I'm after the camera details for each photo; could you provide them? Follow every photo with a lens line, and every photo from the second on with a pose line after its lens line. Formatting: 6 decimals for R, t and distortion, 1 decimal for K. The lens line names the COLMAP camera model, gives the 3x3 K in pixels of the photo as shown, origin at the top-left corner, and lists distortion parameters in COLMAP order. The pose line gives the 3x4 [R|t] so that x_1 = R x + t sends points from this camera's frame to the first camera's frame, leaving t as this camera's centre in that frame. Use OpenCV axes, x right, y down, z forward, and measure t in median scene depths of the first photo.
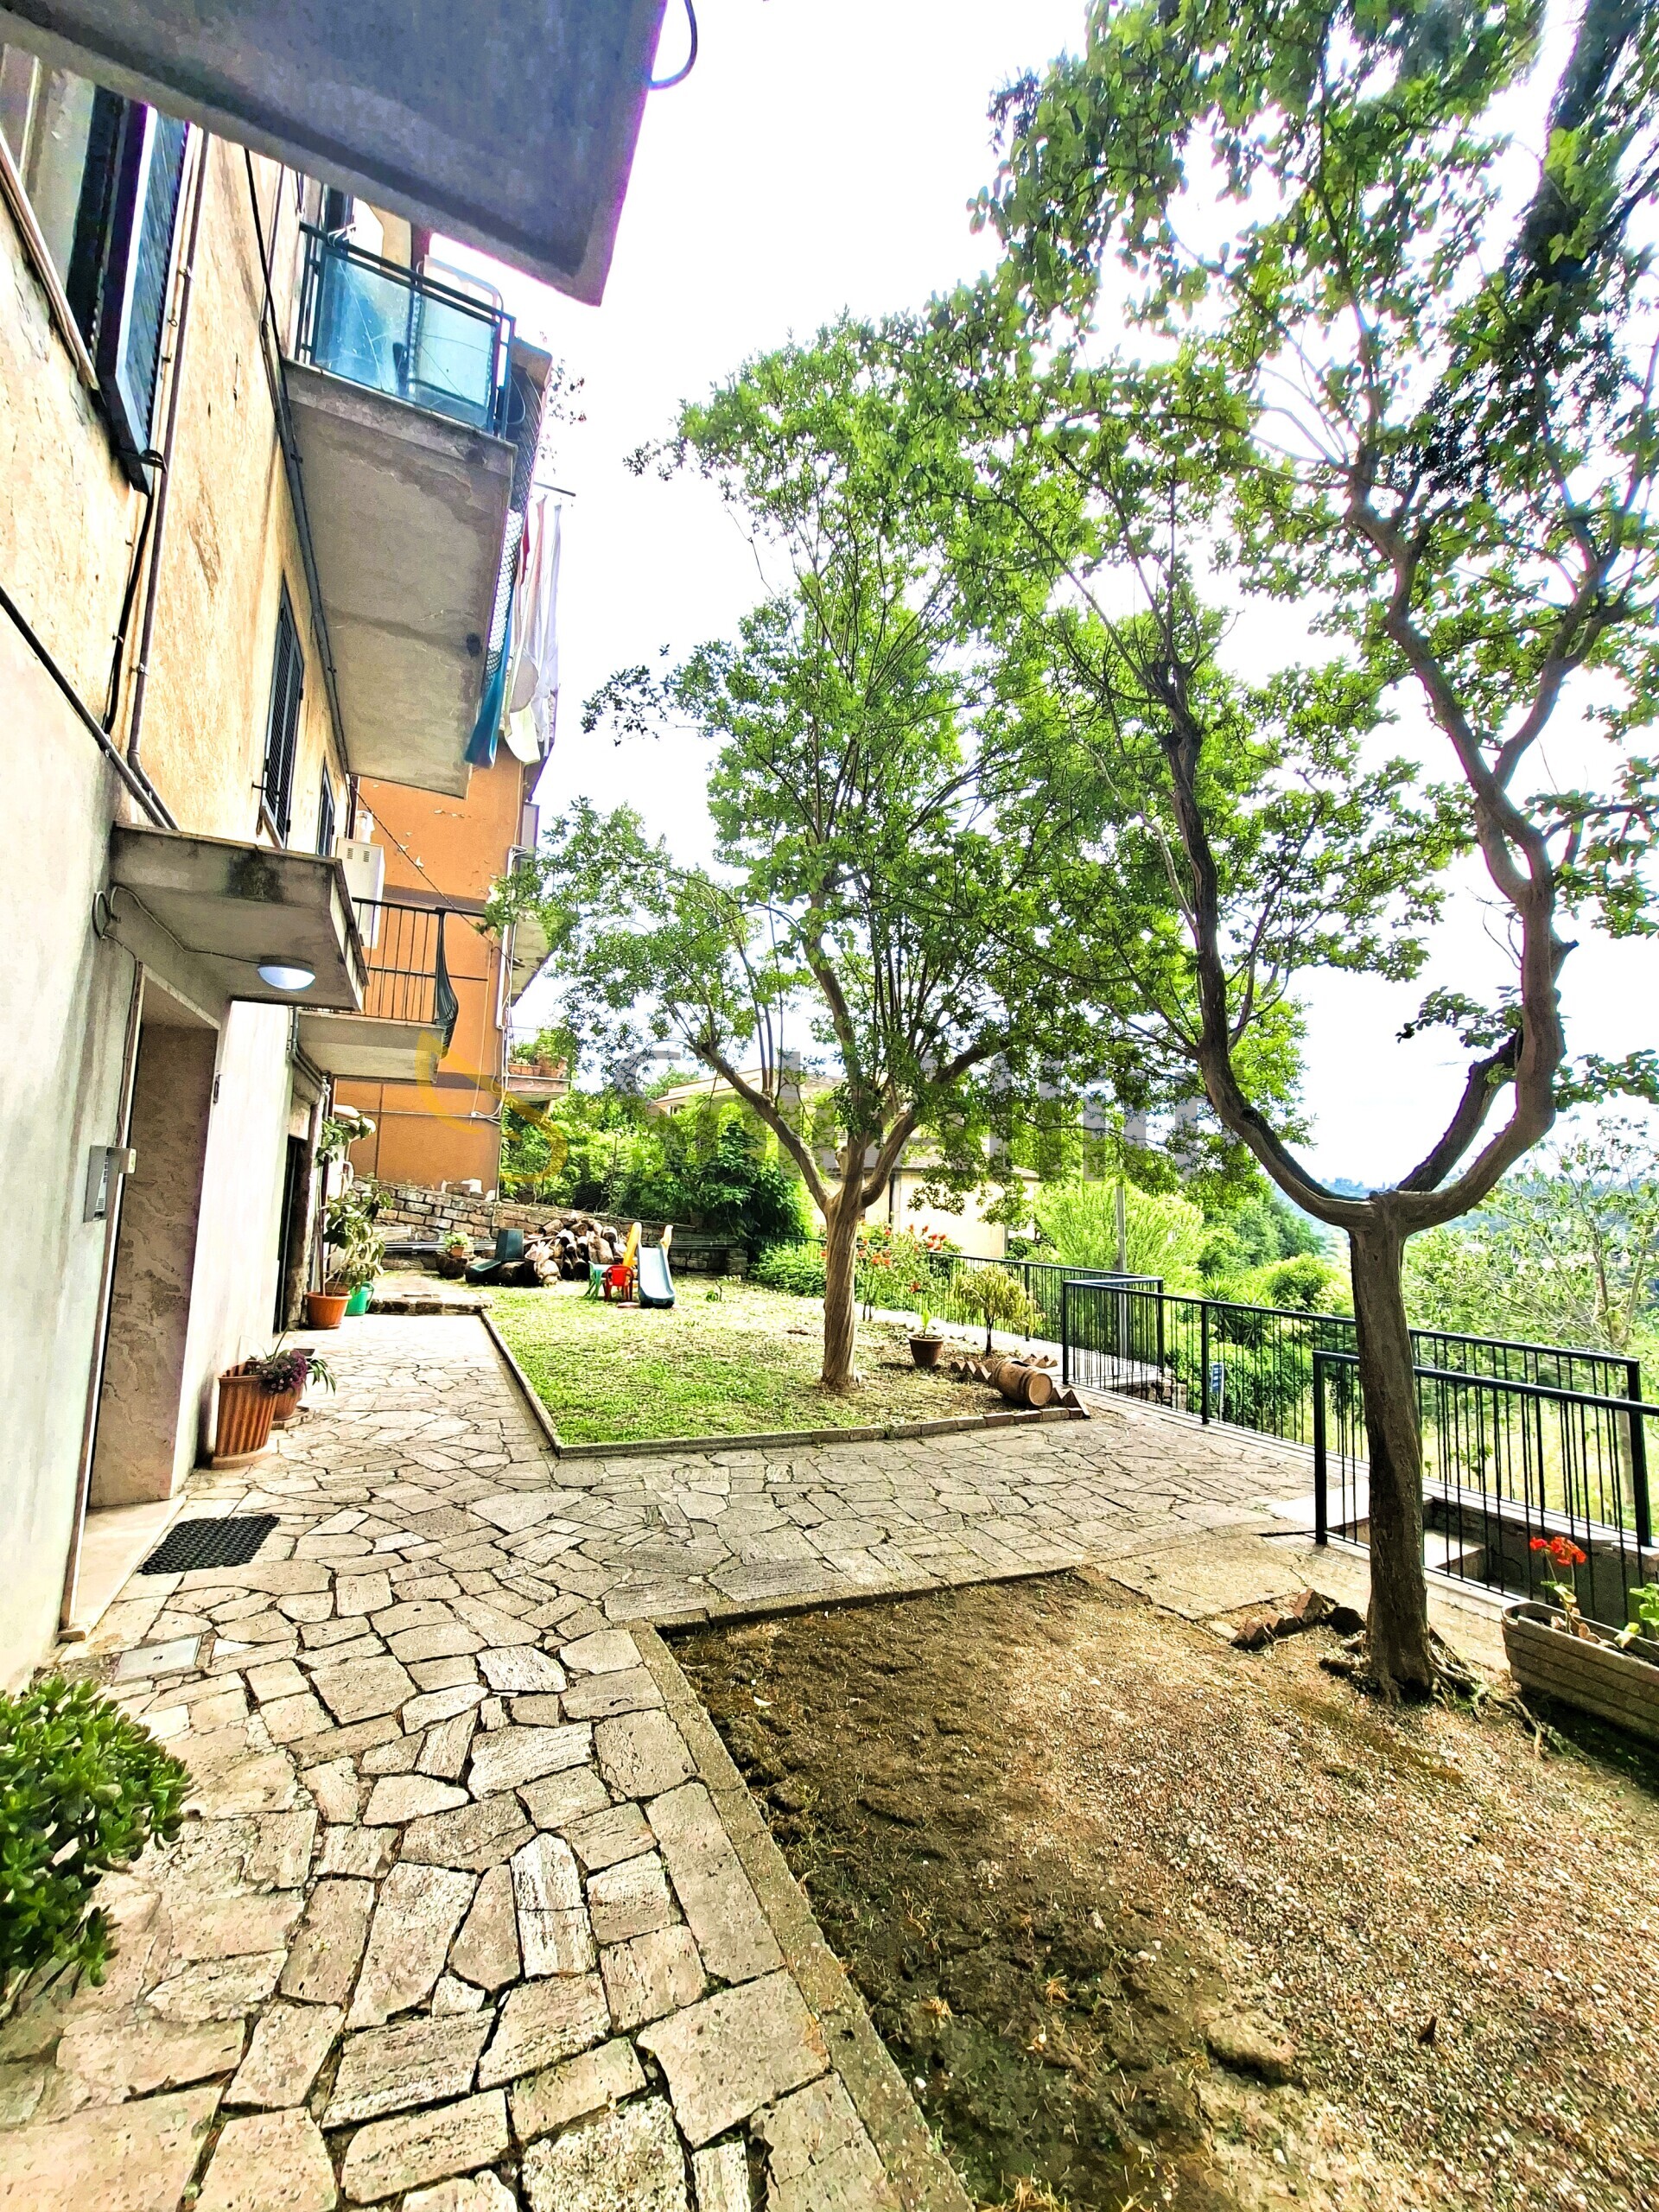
lens RADIAL K [[865.3, 0, 842.3], [0, 865.3, 1114.4], [0, 0, 1]] dist [-0.004502, 0.001512]
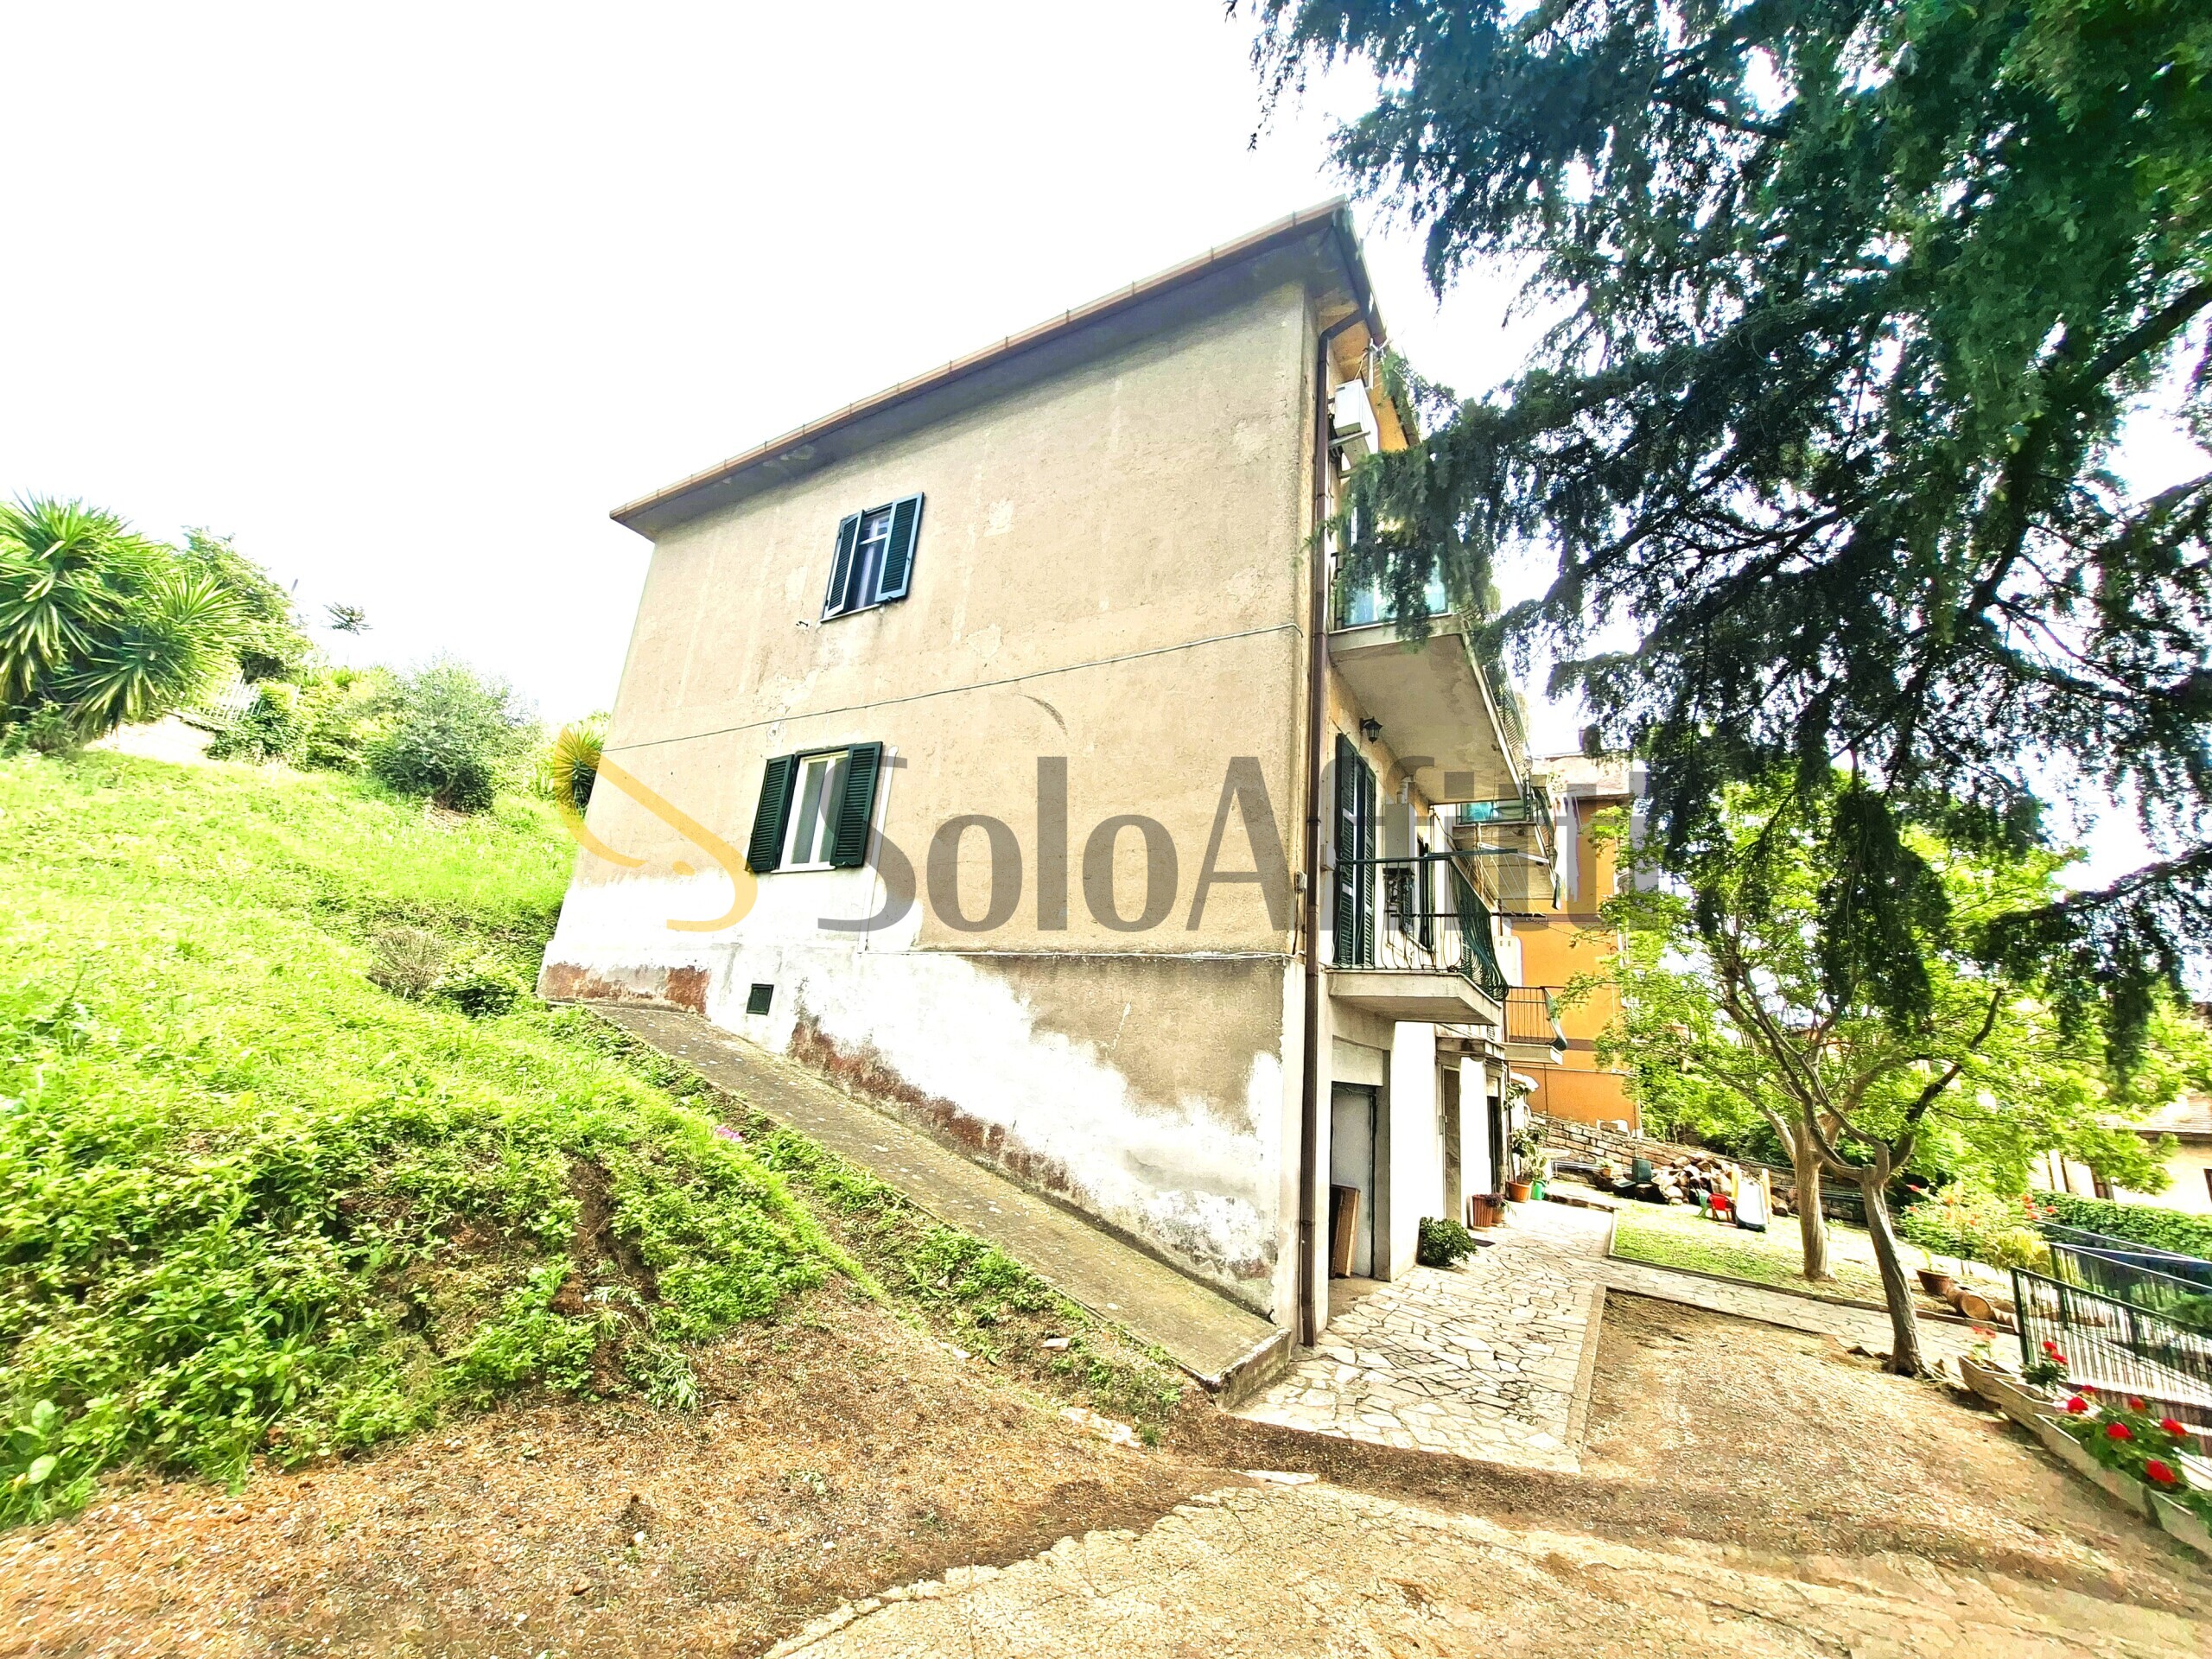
lens RADIAL K [[865.3, 0, 1103.4], [0, 865.3, 830.2], [0, 0, 1]] dist [-0.004502, 0.001512]
pose [[0.550561, -0.200680, -0.810315, 0.448307], [0.010281, 0.972232, -0.233795, -0.082239], [0.834732, 0.120388, 0.537336, -0.655792]]
